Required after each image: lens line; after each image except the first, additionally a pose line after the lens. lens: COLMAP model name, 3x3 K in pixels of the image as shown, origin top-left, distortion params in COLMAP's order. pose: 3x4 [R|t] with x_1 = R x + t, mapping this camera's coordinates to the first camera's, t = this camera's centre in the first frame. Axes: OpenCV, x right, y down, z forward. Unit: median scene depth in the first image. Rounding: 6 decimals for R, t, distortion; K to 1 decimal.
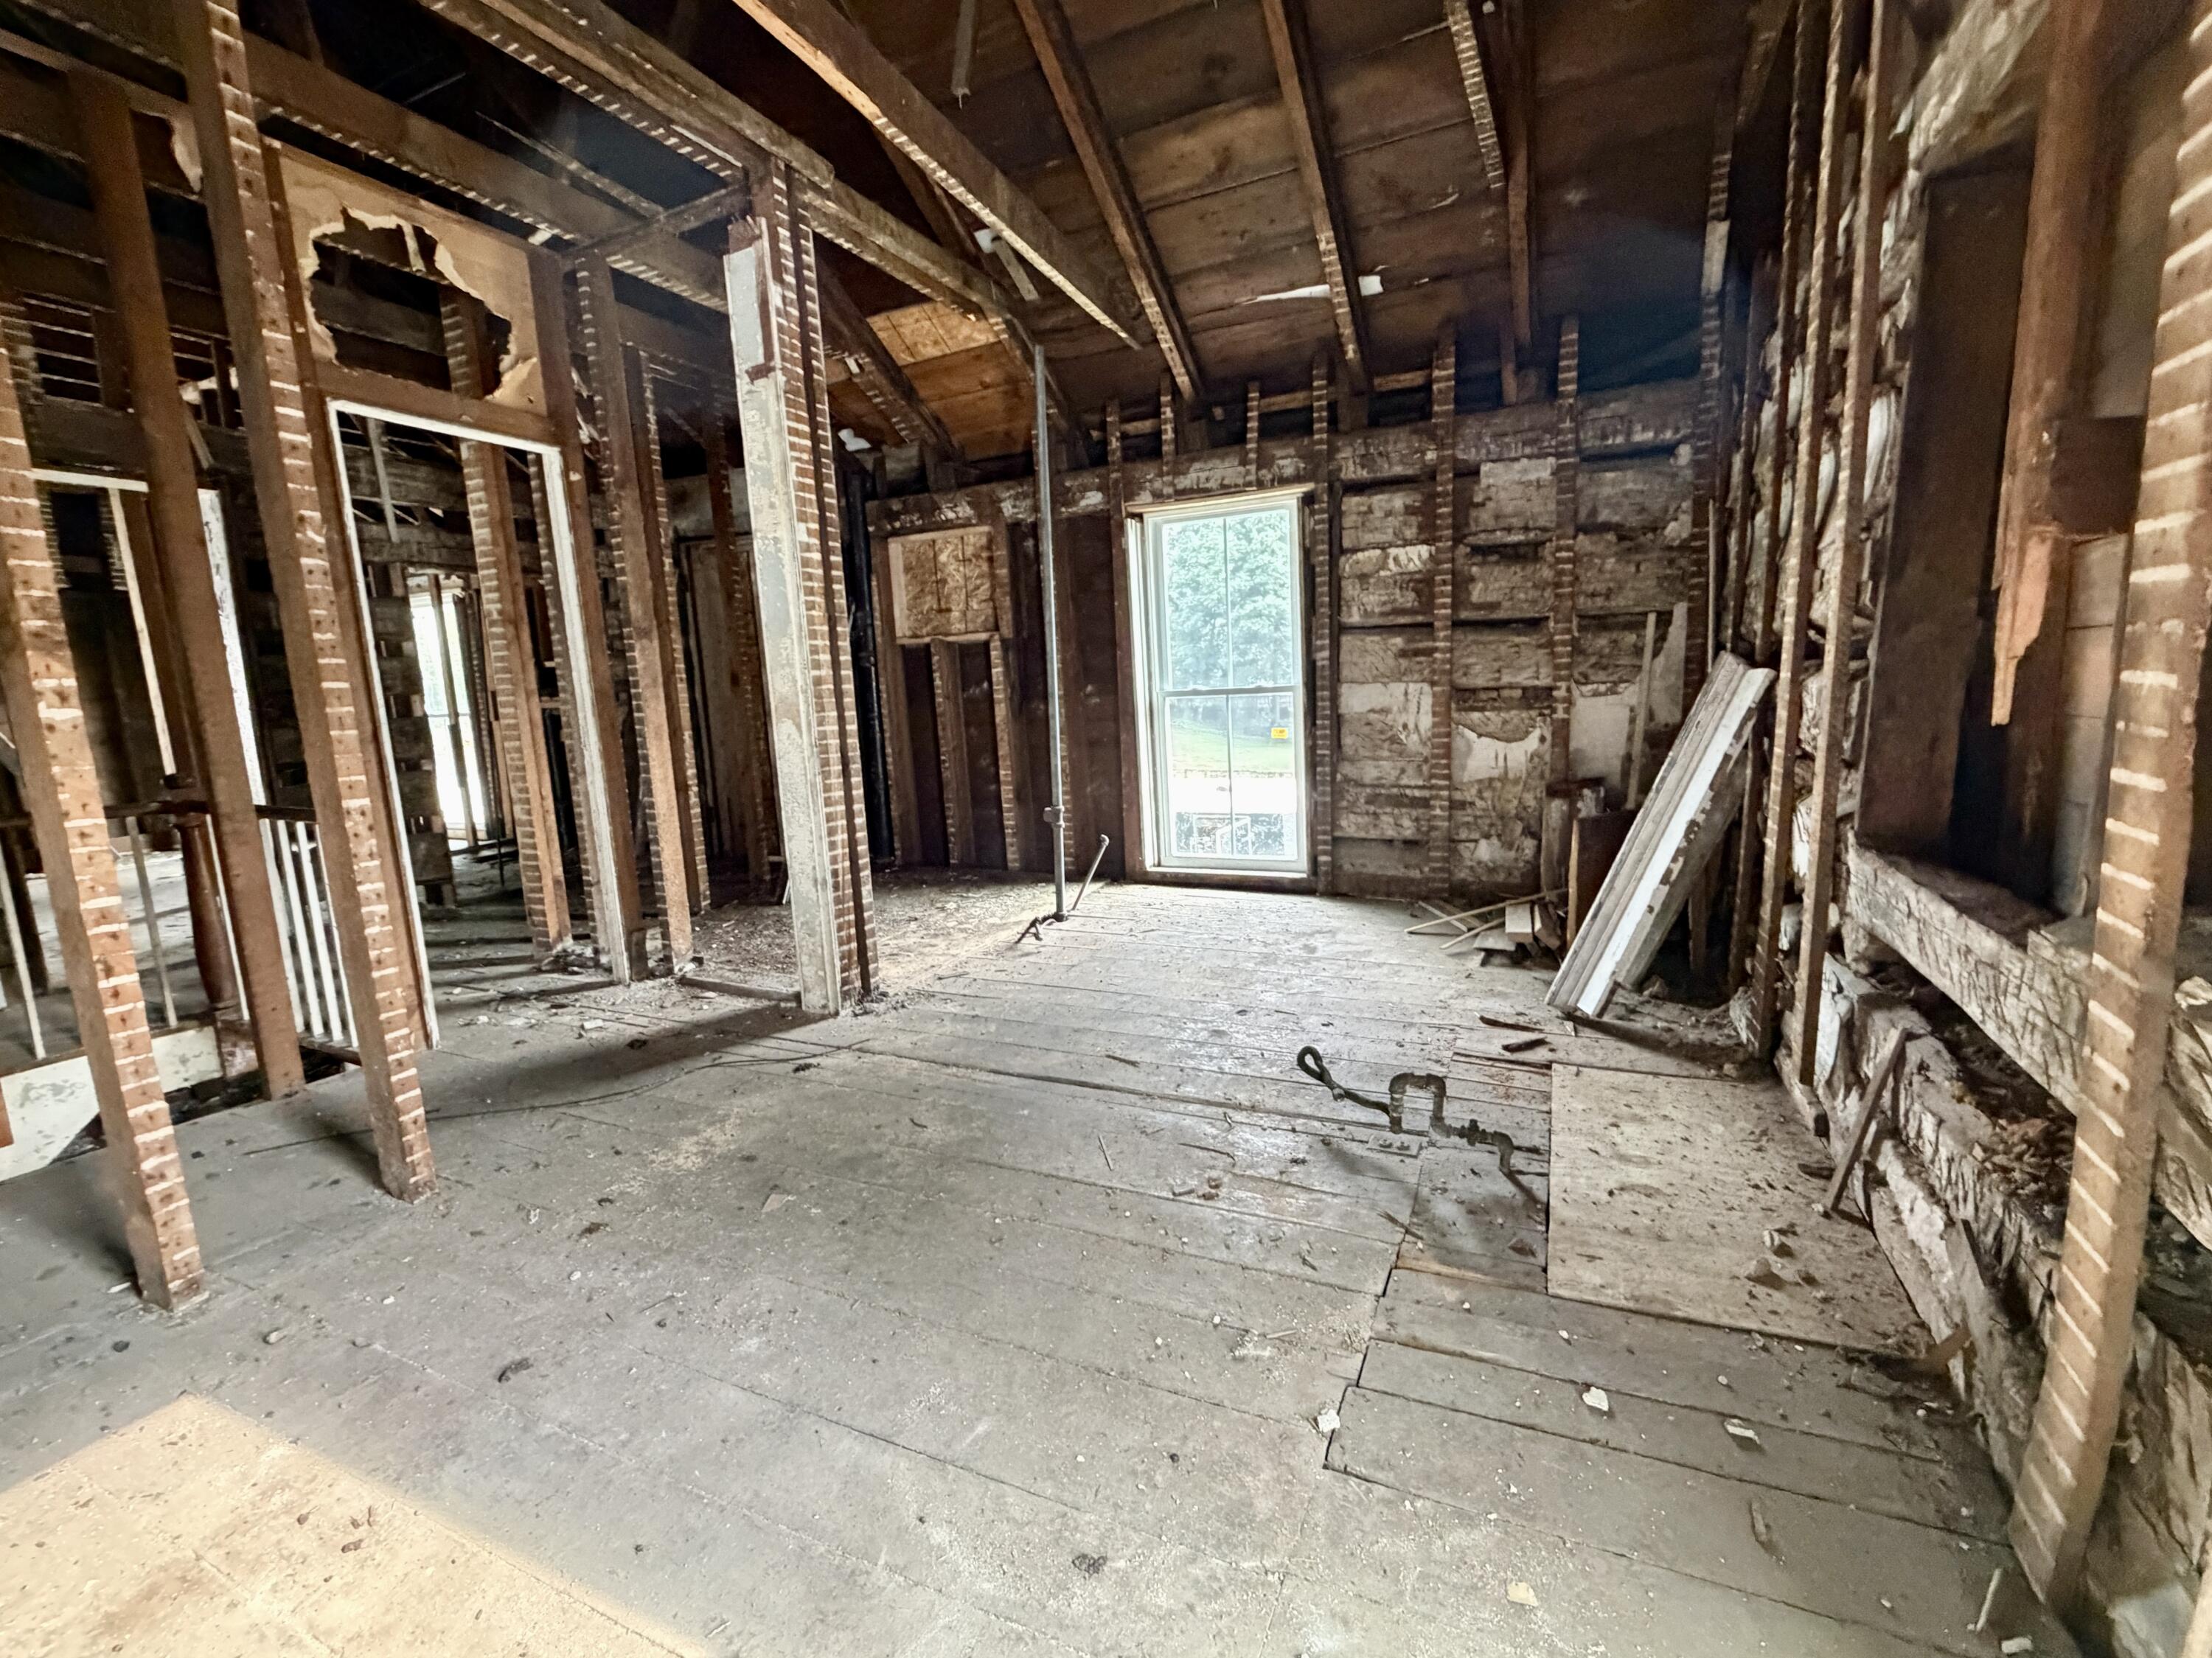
lens RADIAL K [[930.5, 0, 1106.0], [0, 930.5, 829.0], [0, 0, 1]] dist [0.000535, -0.000107]
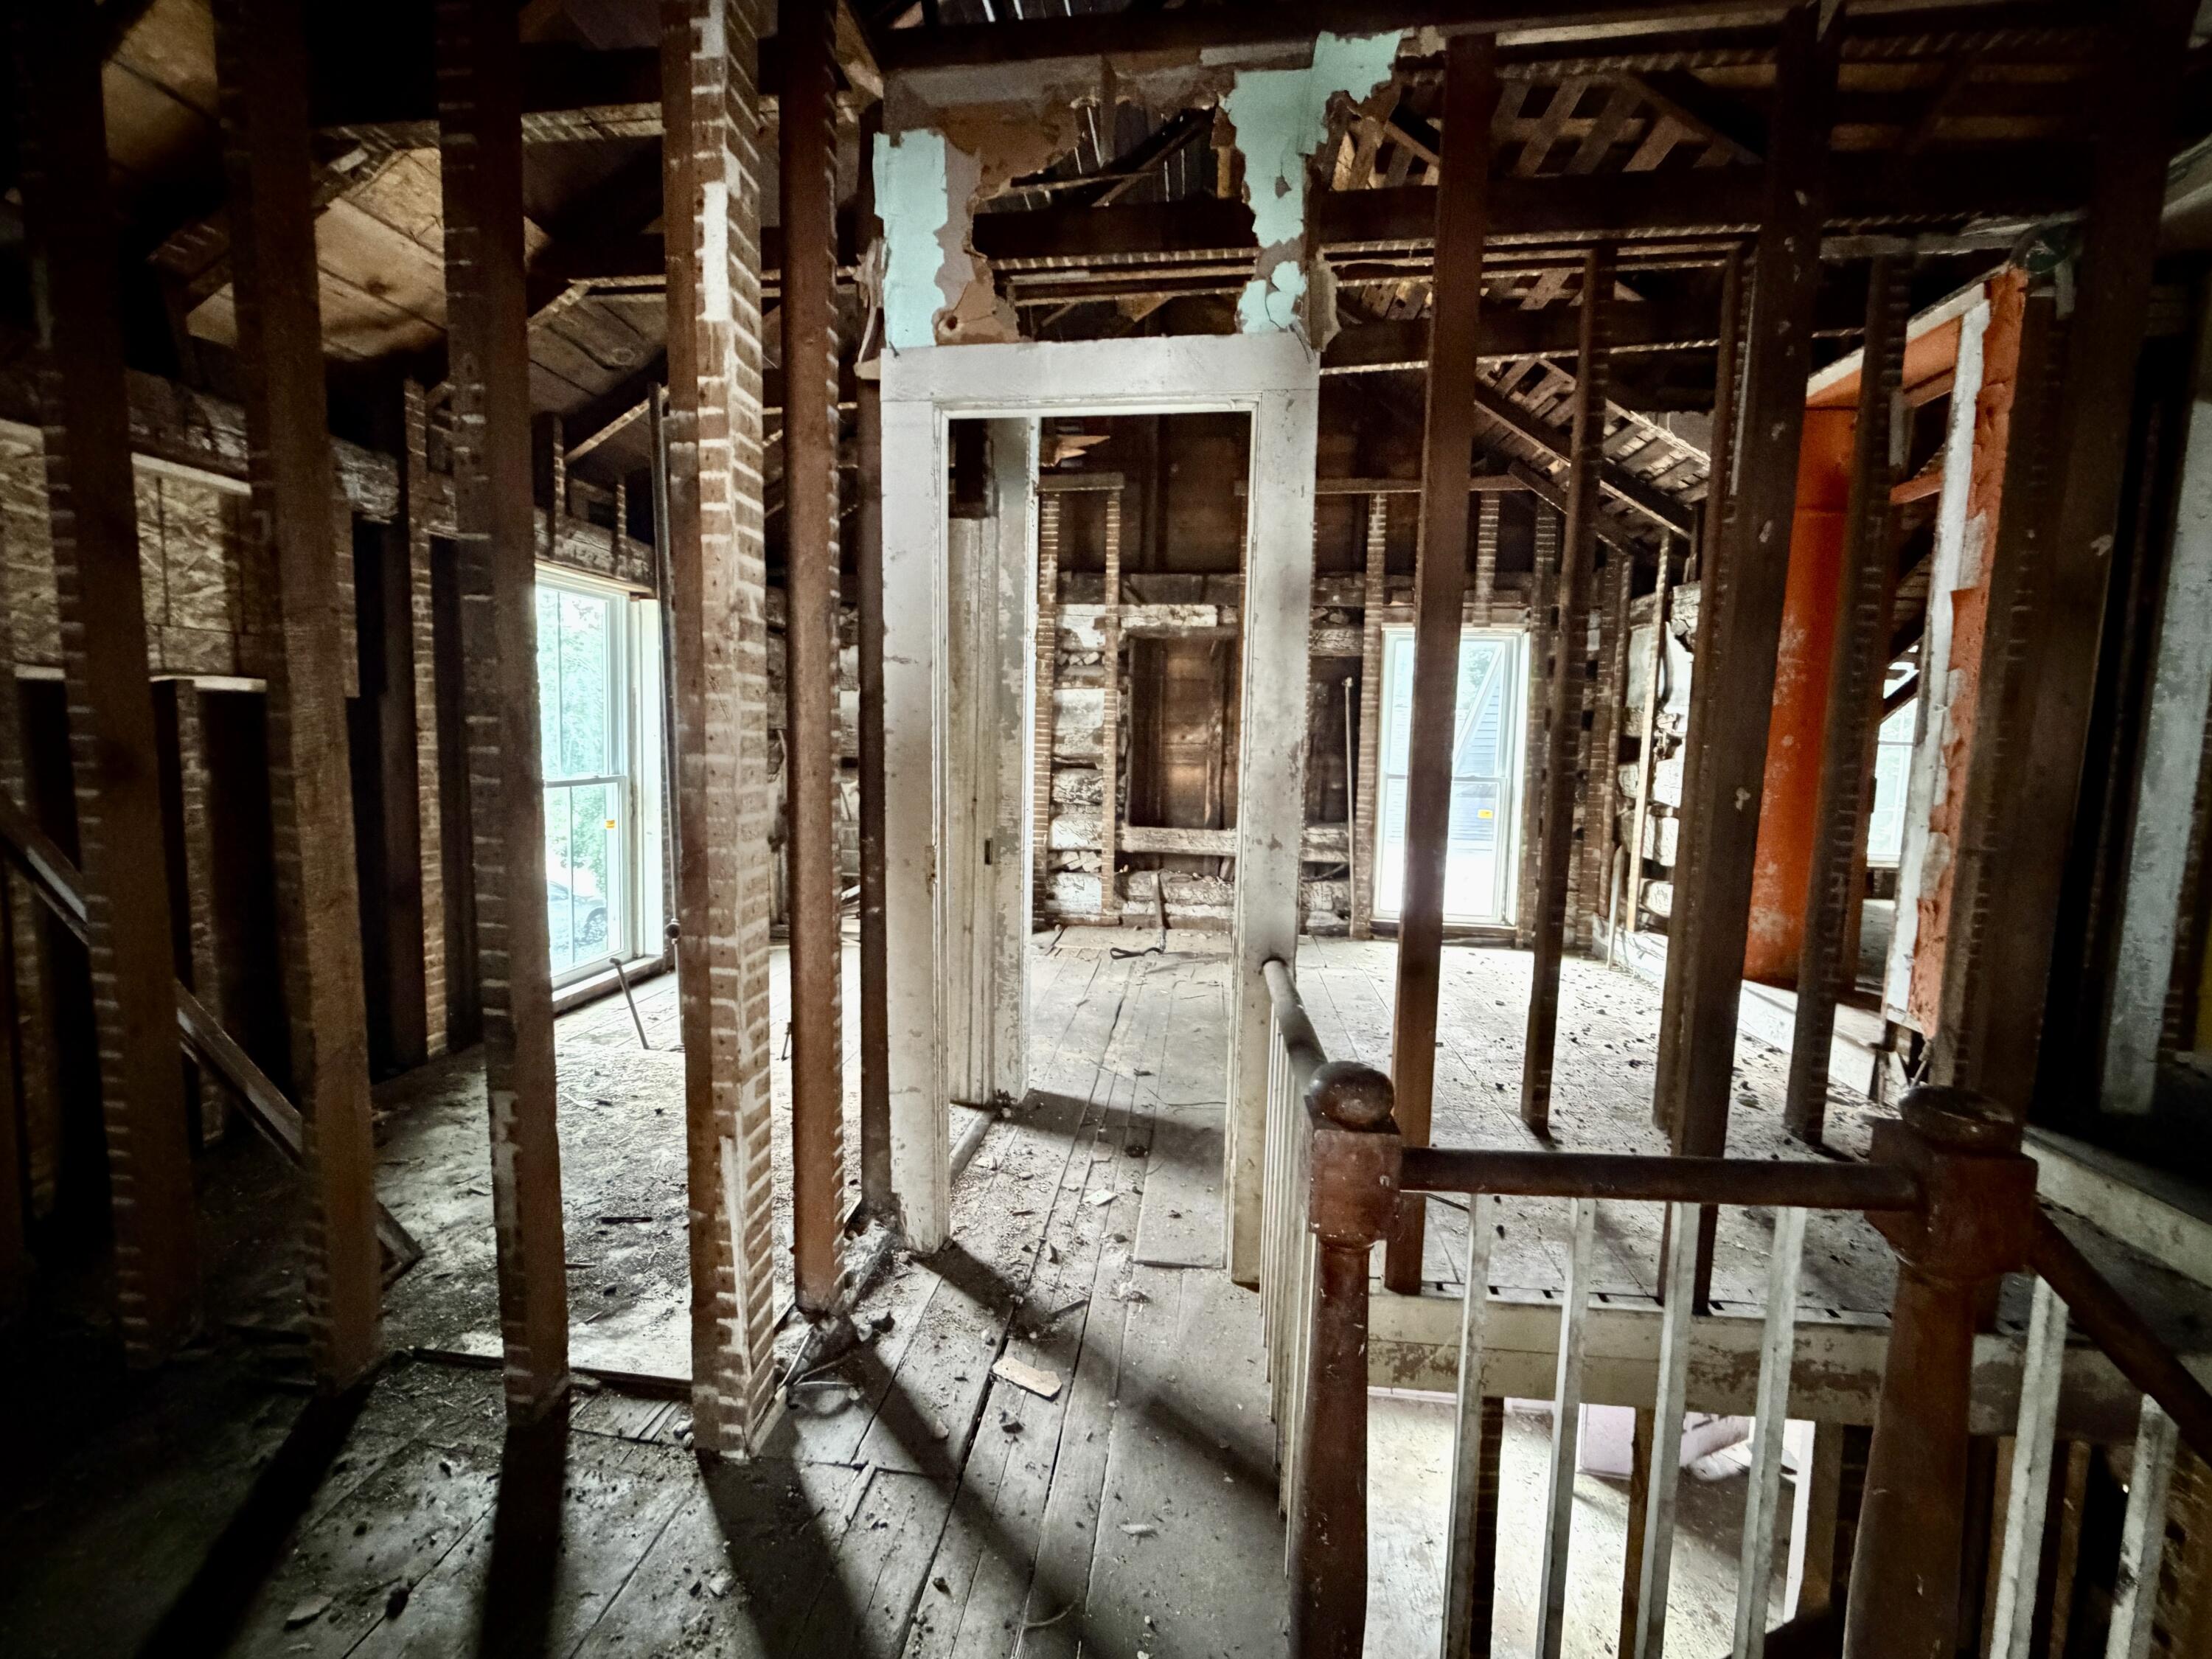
lens RADIAL K [[930.6, 0, 1106.0], [0, 930.6, 829.5], [0, 0, 1]] dist [0.000535, -0.000107]
pose [[-0.307202, -0.052381, 0.950202, -1.165994], [0.156041, 0.982197, 0.104592, -0.160013], [-0.938764, 0.180401, -0.293559, 1.063138]]
